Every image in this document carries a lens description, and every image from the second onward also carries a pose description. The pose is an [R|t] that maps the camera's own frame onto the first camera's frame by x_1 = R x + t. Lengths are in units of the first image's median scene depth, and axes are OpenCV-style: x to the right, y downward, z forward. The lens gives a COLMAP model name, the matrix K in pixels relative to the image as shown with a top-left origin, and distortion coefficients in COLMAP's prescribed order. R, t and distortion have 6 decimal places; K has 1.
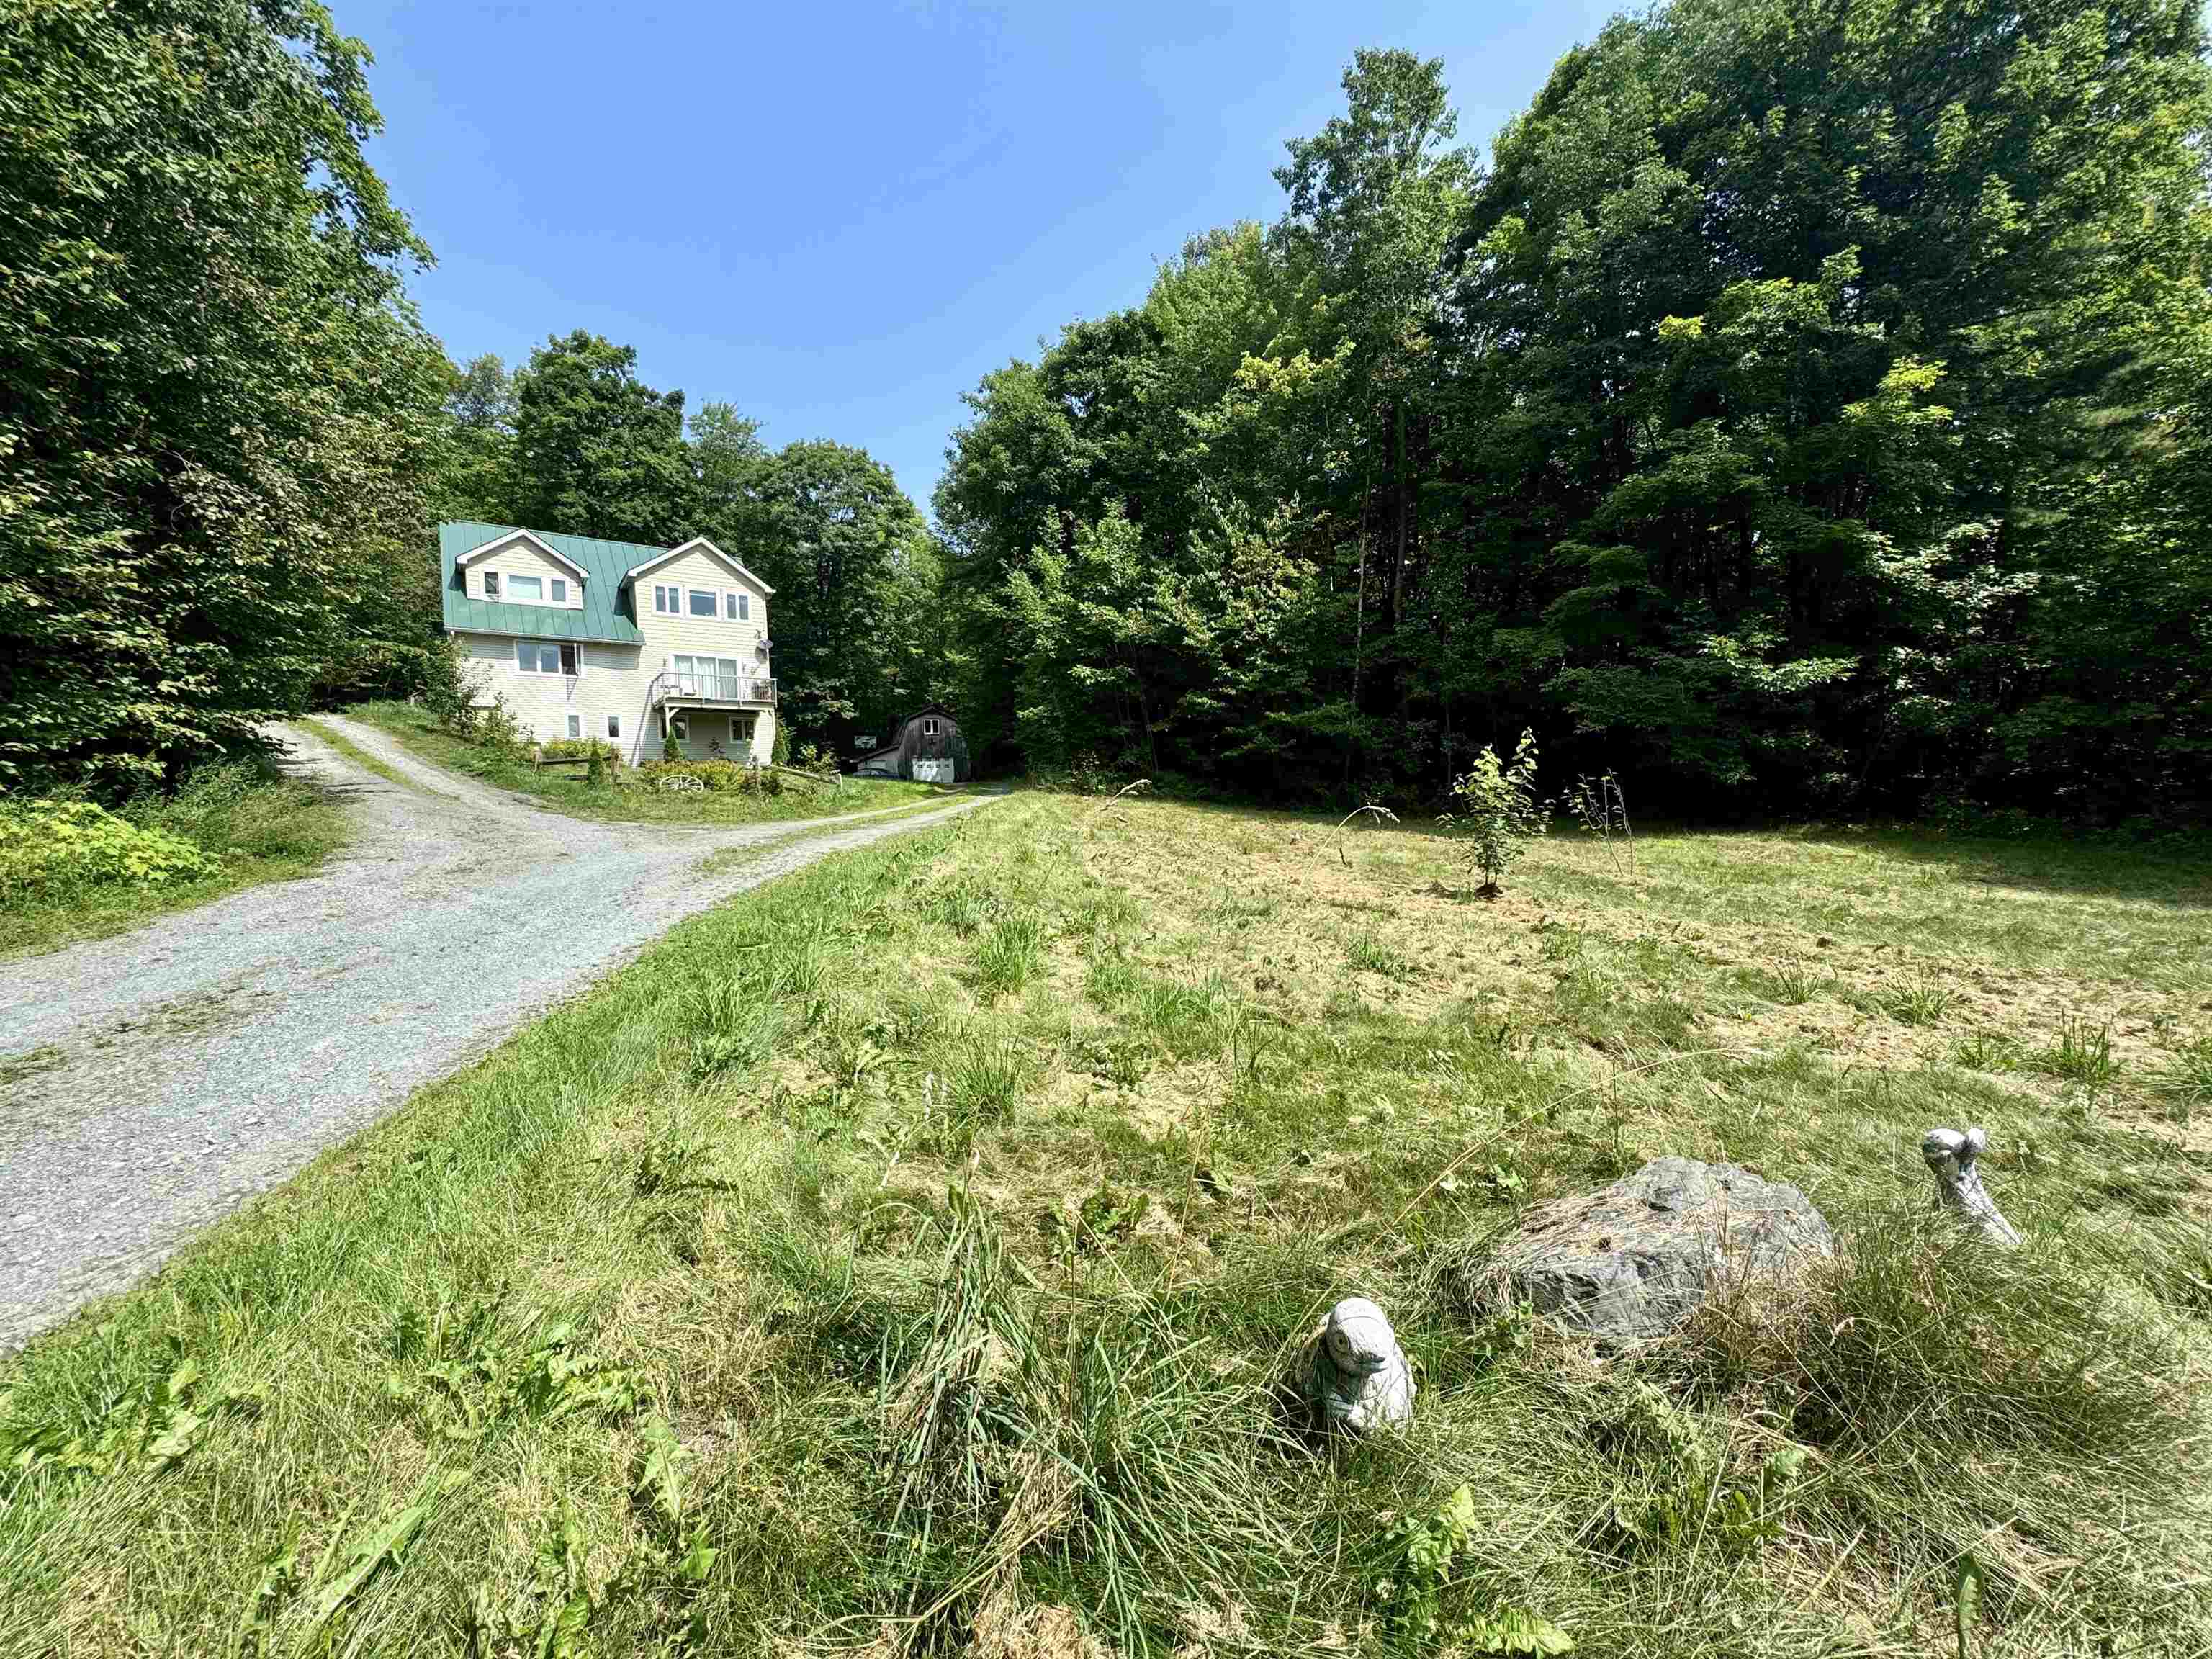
lens RADIAL K [[890.8, 0, 1106.0], [0, 890.8, 829.5], [0, 0, 1]] dist [0.016474, -0.000019]
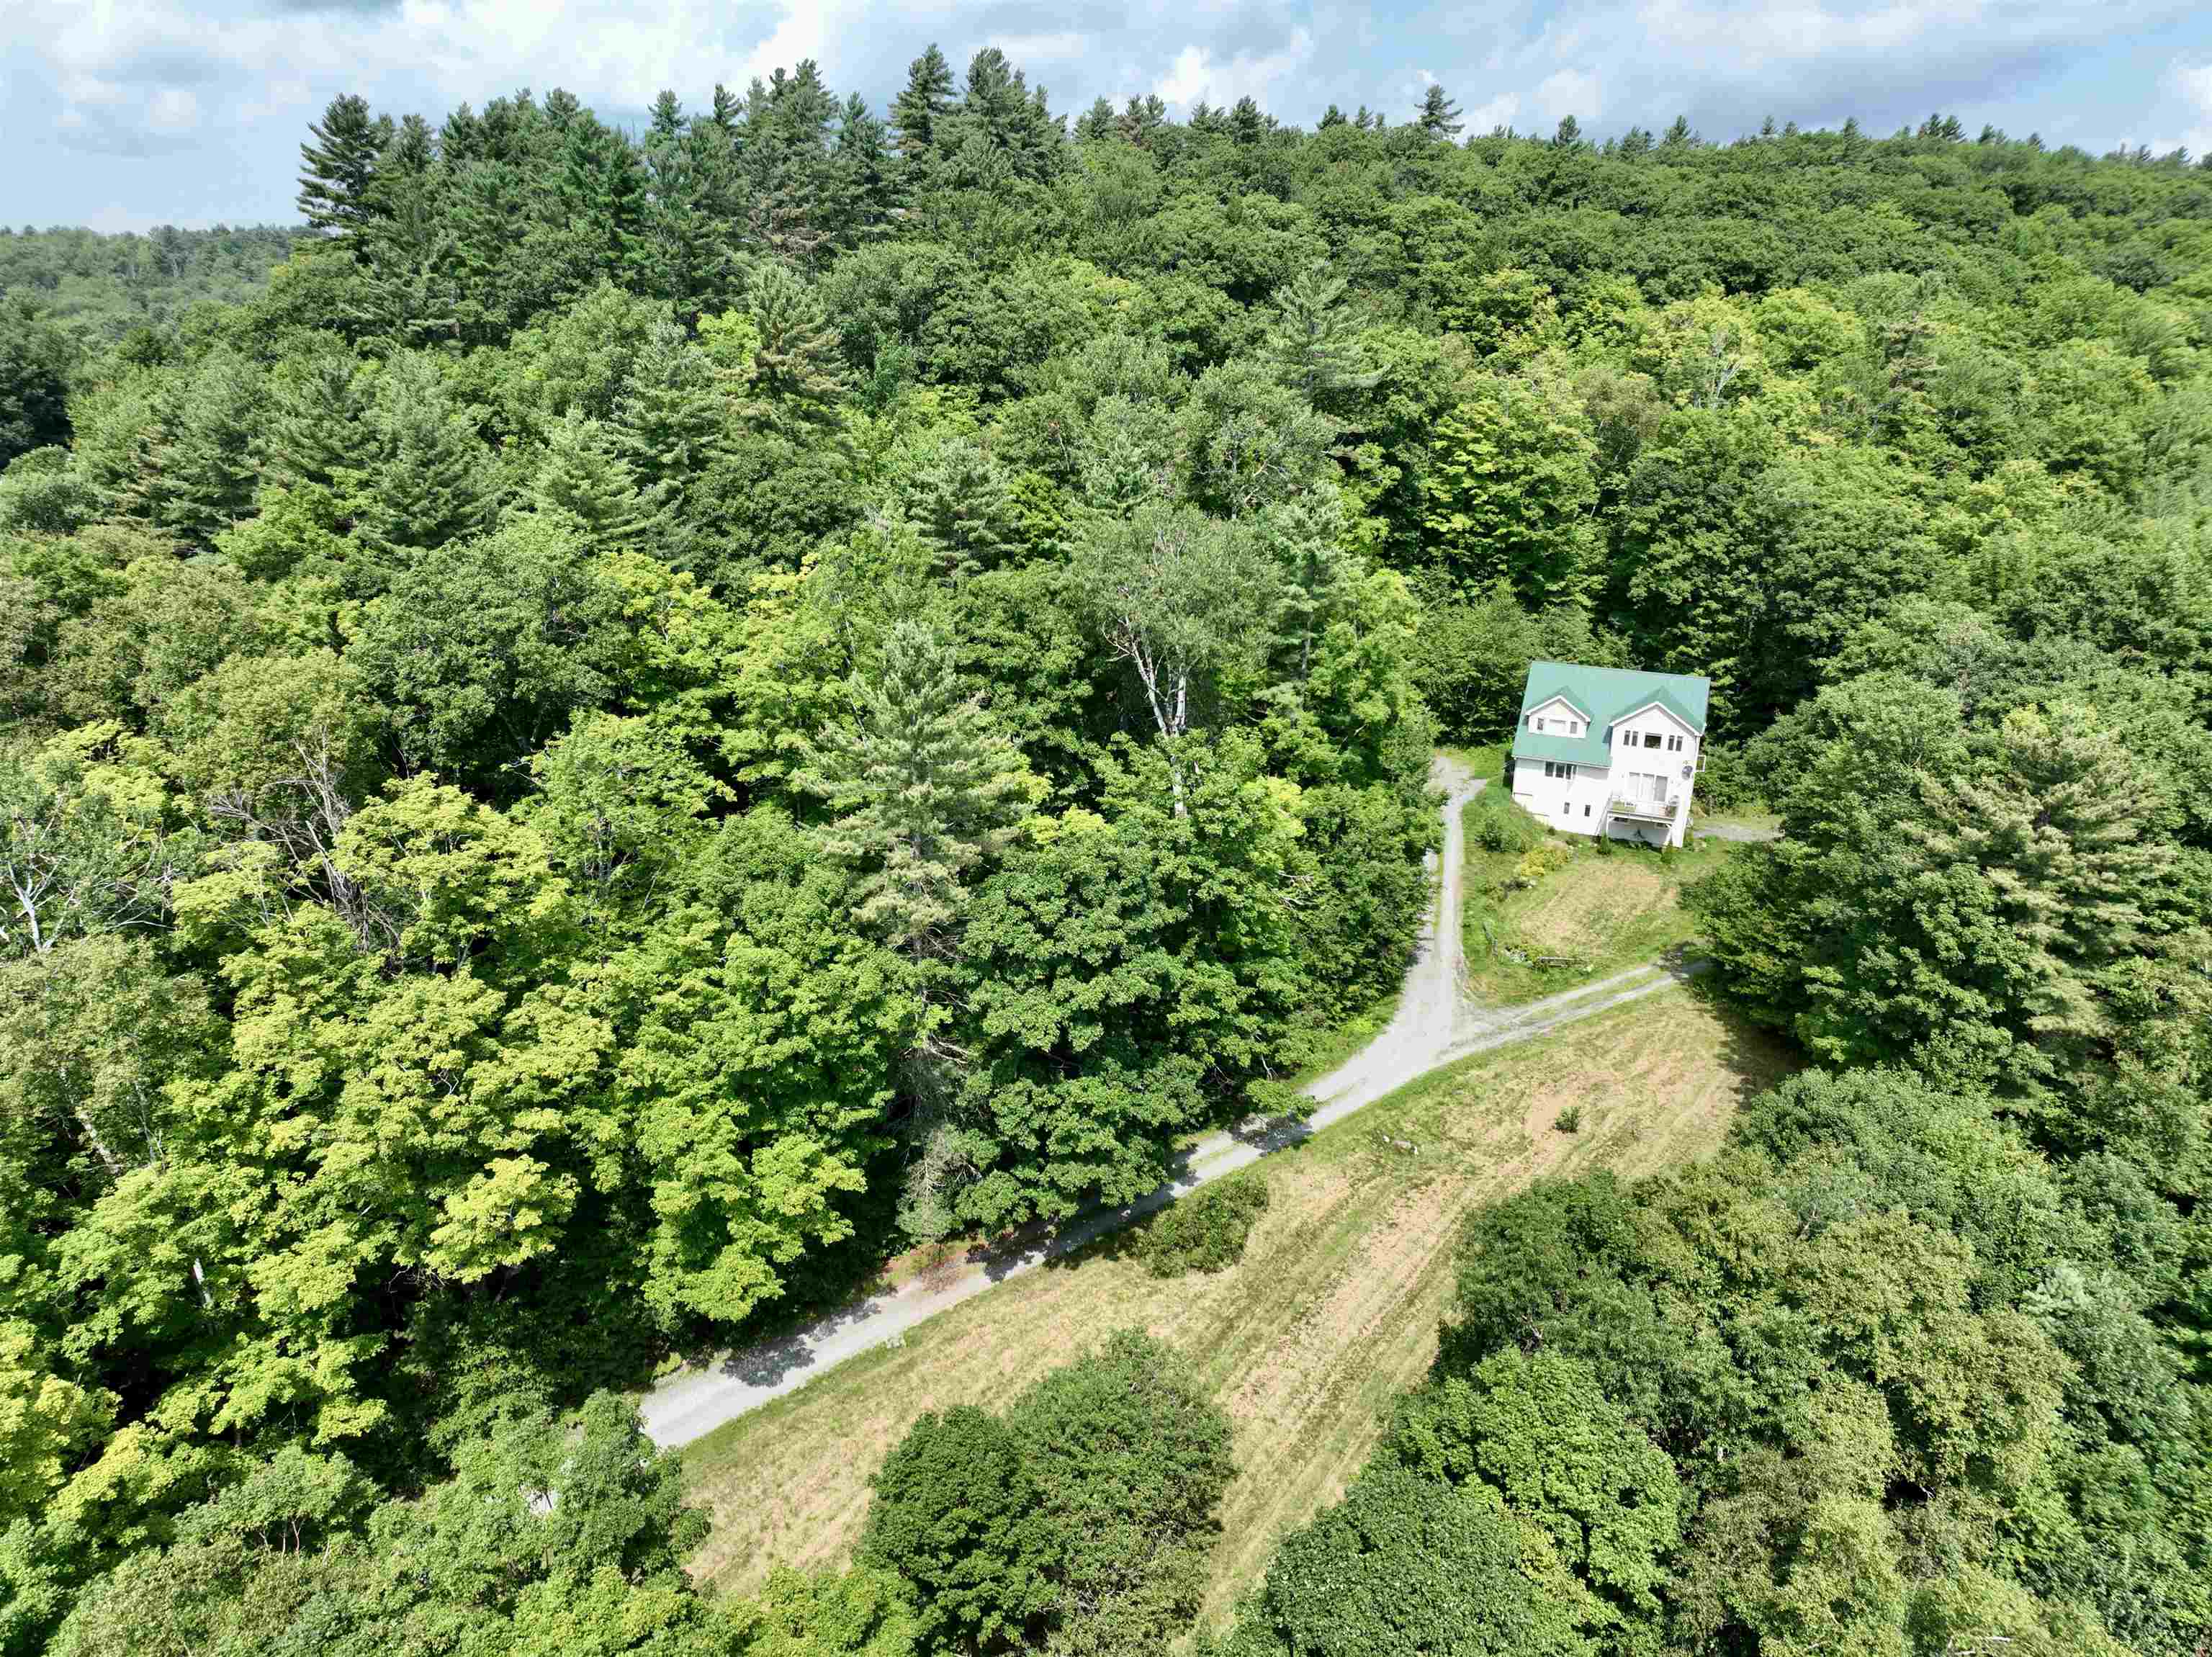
lens RADIAL K [[1556.6, 0, 1106.0], [0, 1556.6, 828.5], [0, 0, 1]] dist [0.014294, 0.006727]
pose [[0.507035, 0.322119, -0.799472, 1.308628], [-0.038416, 0.935065, 0.352387, -1.054163], [0.861069, -0.147960, 0.486485, -1.176380]]
